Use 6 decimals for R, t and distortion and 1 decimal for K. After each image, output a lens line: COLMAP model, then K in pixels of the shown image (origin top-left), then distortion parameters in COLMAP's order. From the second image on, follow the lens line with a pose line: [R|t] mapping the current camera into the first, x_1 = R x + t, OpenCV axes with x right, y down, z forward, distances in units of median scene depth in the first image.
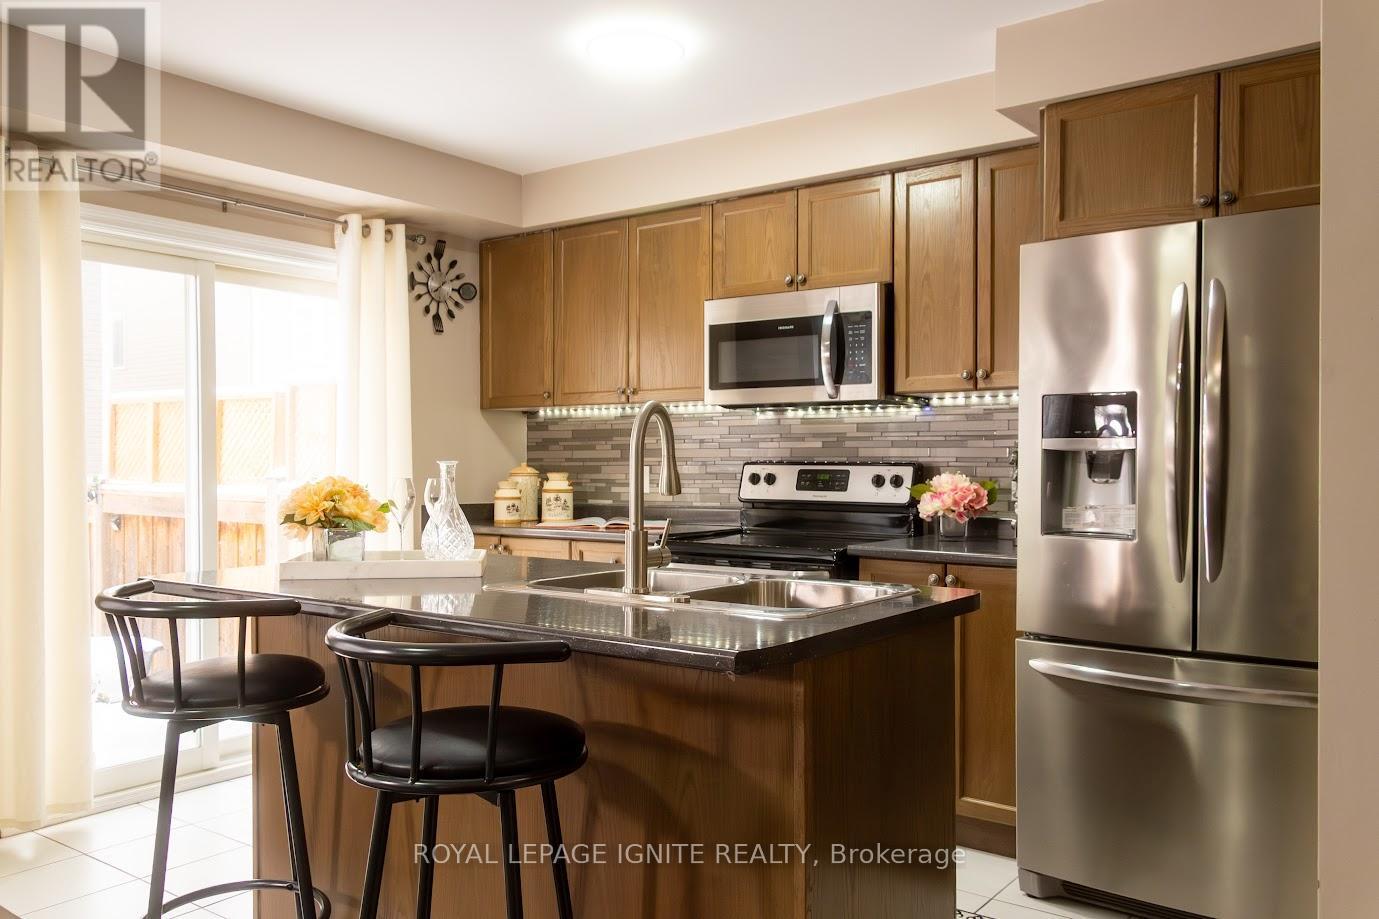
lens RADIAL K [[1081.7, 0, 689.5], [0, 1081.7, 459.5], [0, 0, 1]] dist [0.015768, 0.003524]
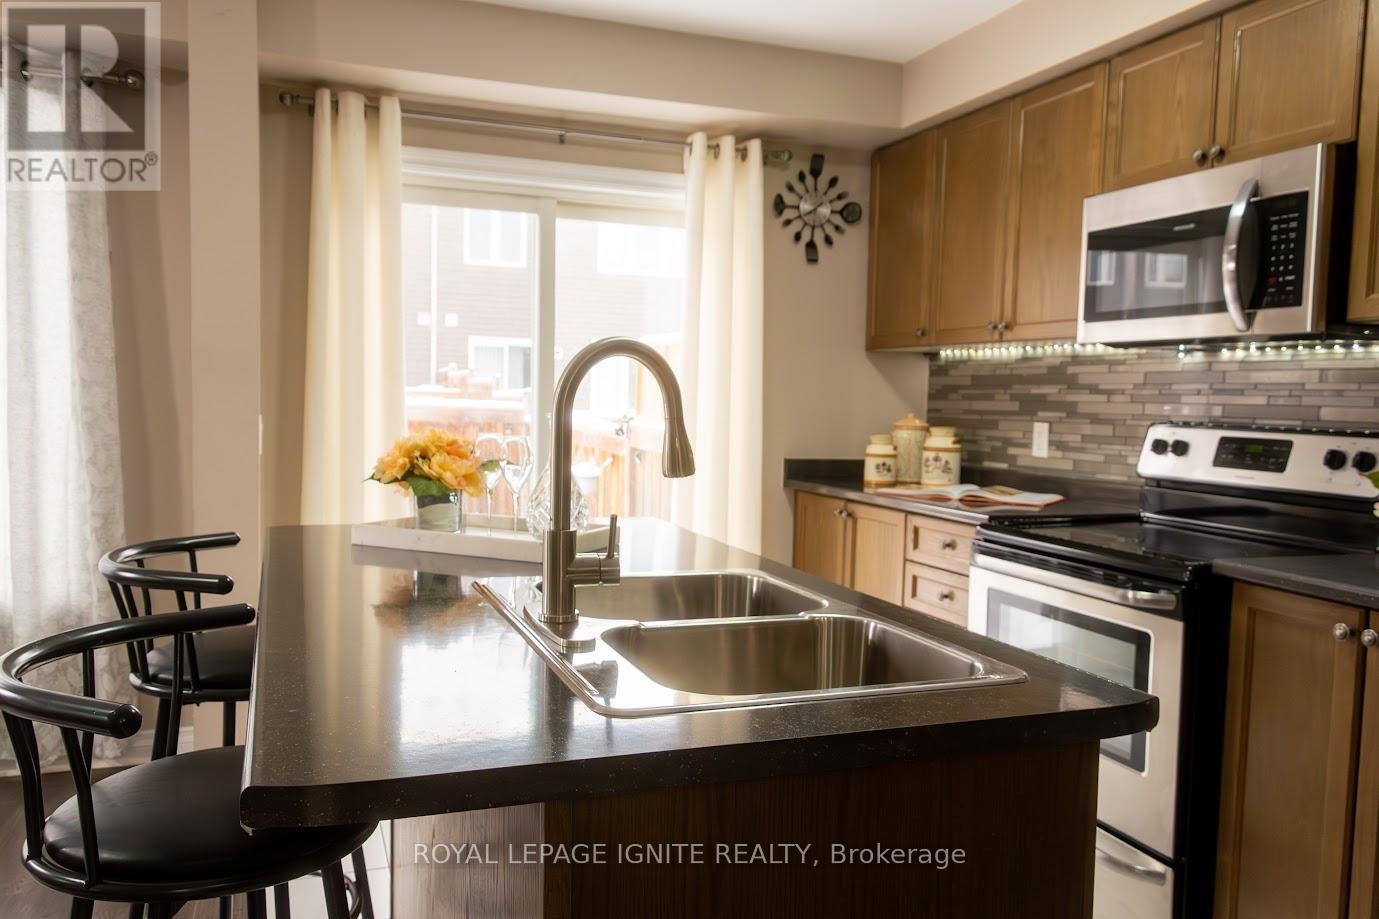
lens RADIAL K [[1081.7, 0, 689.5], [0, 1081.7, 459.5], [0, 0, 1]] dist [0.015768, 0.003524]
pose [[0.838768, 0.051175, -0.542080, 0.184291], [-0.021925, 0.997940, 0.060285, -0.009804], [0.544048, -0.038680, 0.838162, 0.228812]]
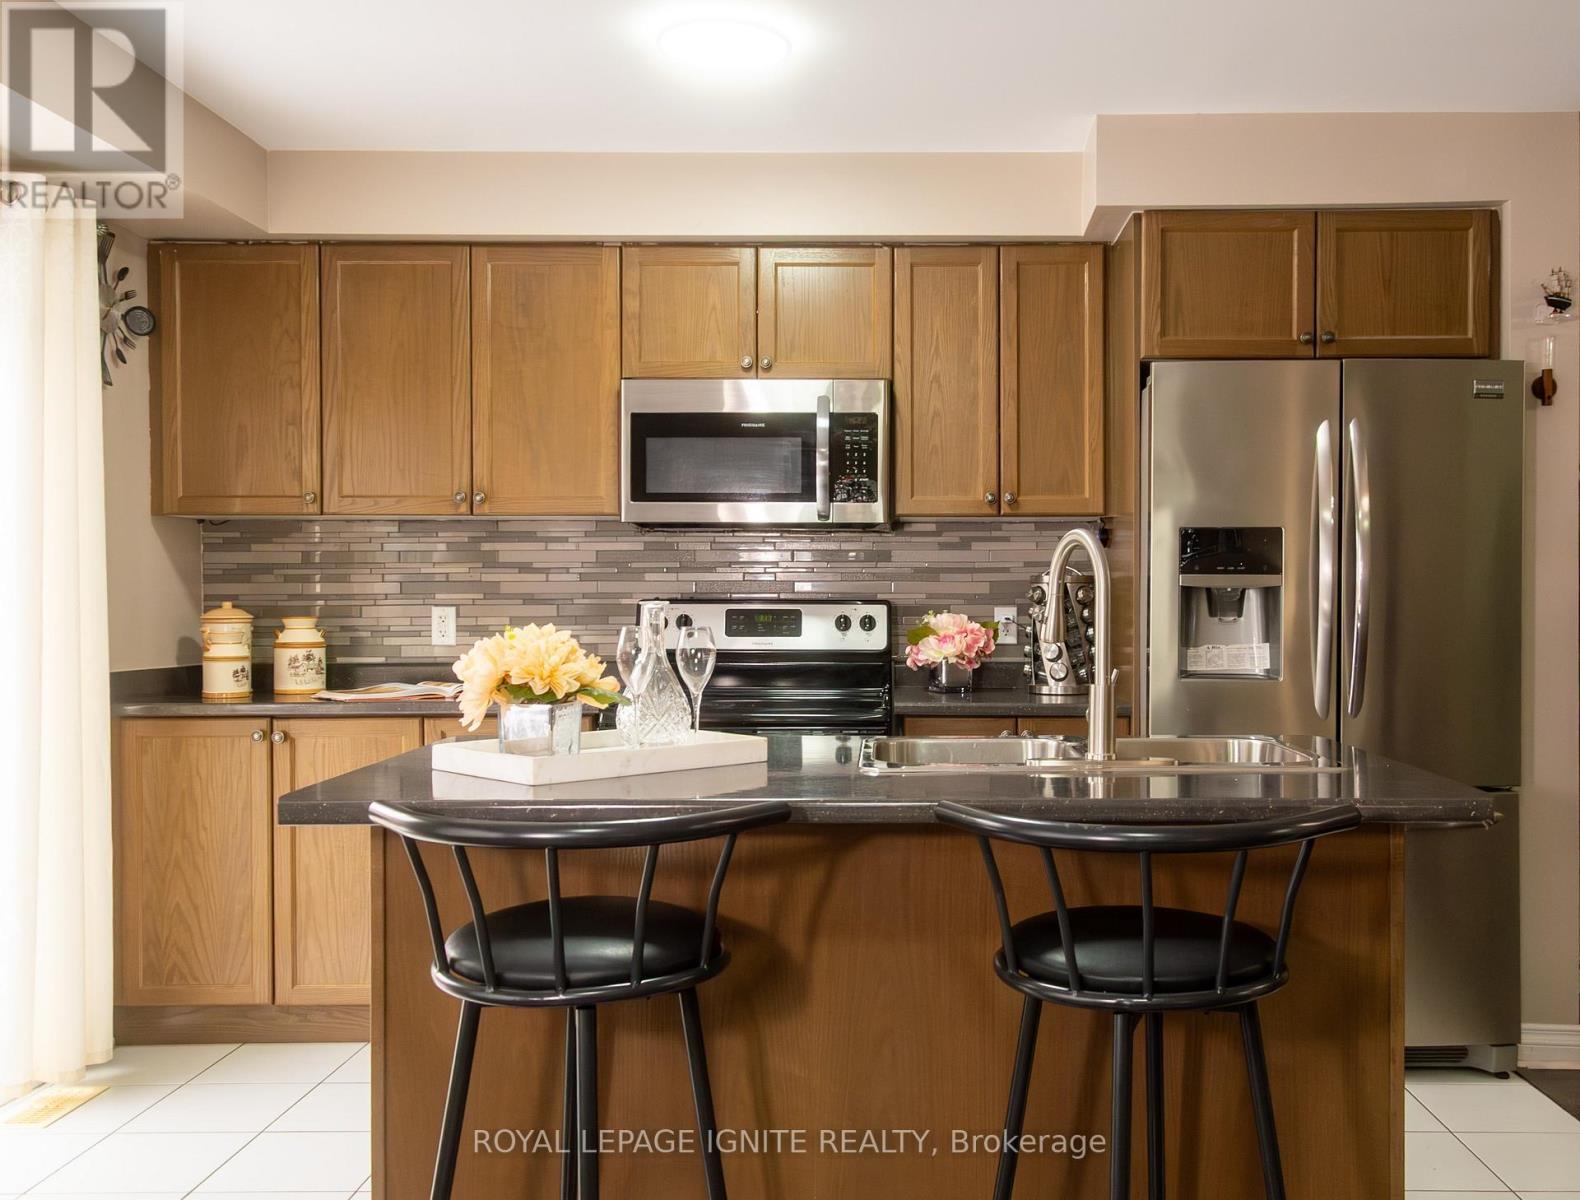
lens RADIAL K [[1473.1, 0, 885.0], [0, 1473.1, 600.1], [0, 0, 1]] dist [0.010026, -0.002004]
pose [[0.798669, -0.003282, 0.601762, -0.418693], [0.000439, 0.999988, 0.004871, -0.002312], [-0.601770, -0.003626, 0.798661, 0.095607]]
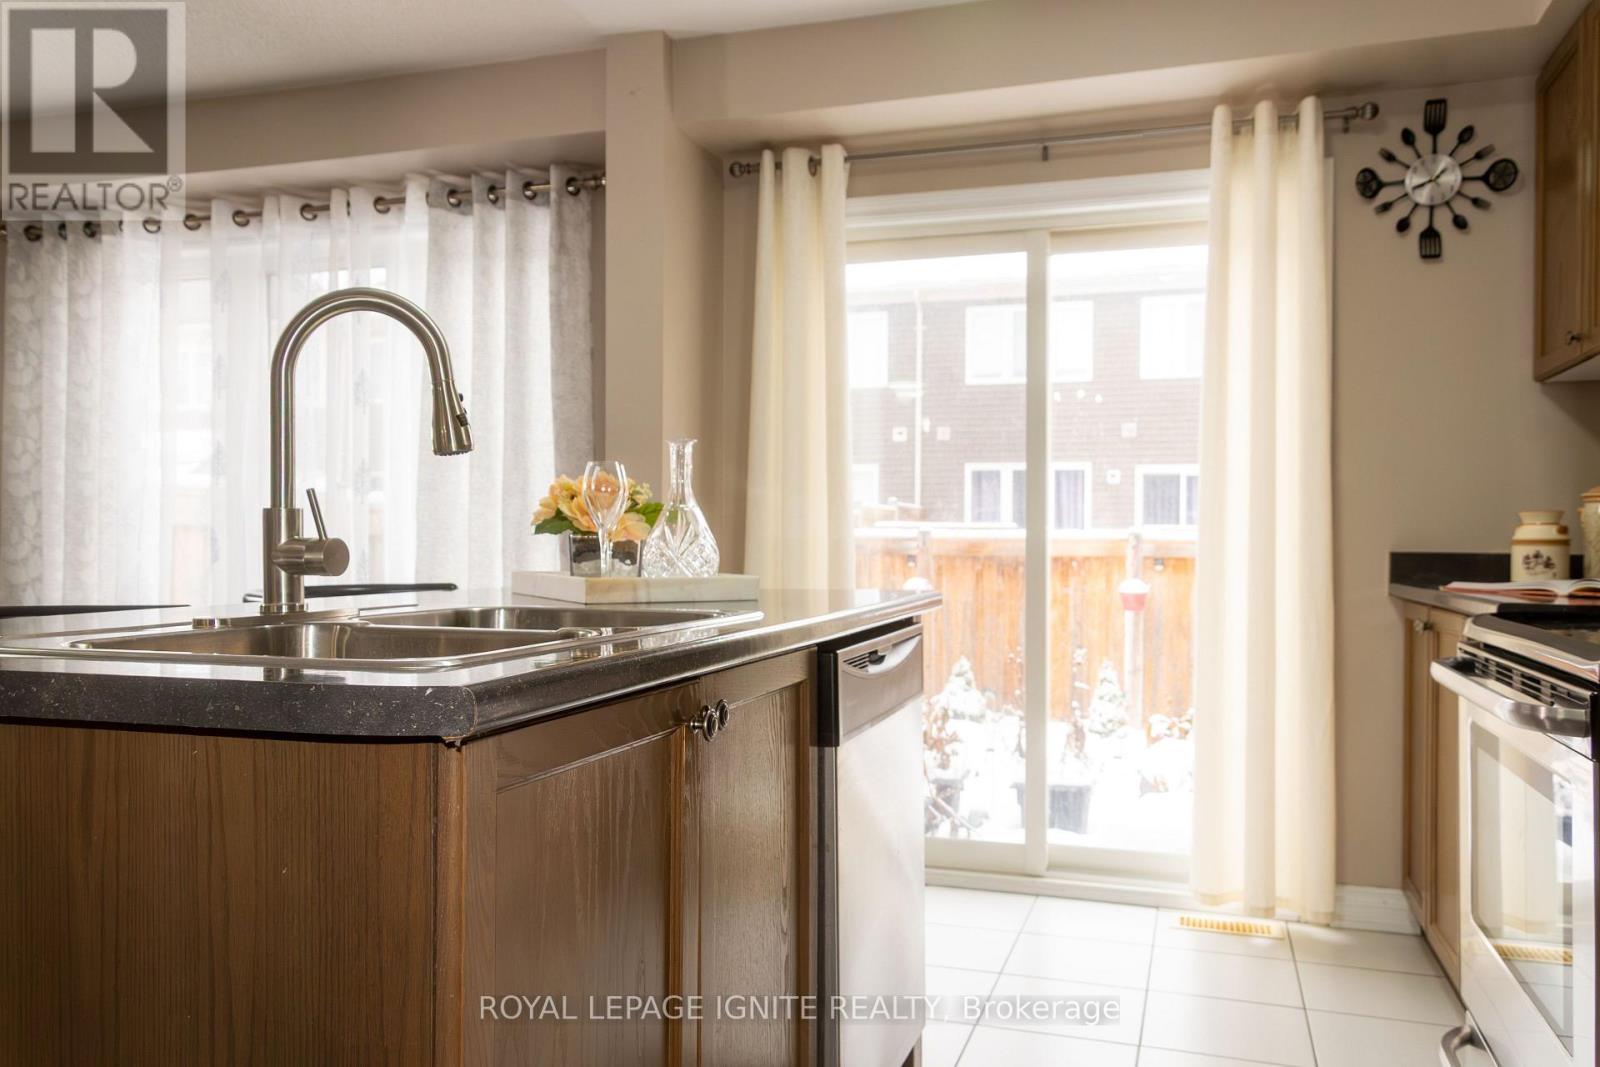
lens RADIAL K [[1255.0, 0, 800.0], [0, 1255.0, 533.5], [0, 0, 1]] dist [0.015768, 0.003524]
pose [[0.322899, -0.004403, -0.946423, 0.334607], [-0.002345, 0.999982, -0.005452, 0.039399], [0.946431, 0.003979, 0.322883, 0.503749]]
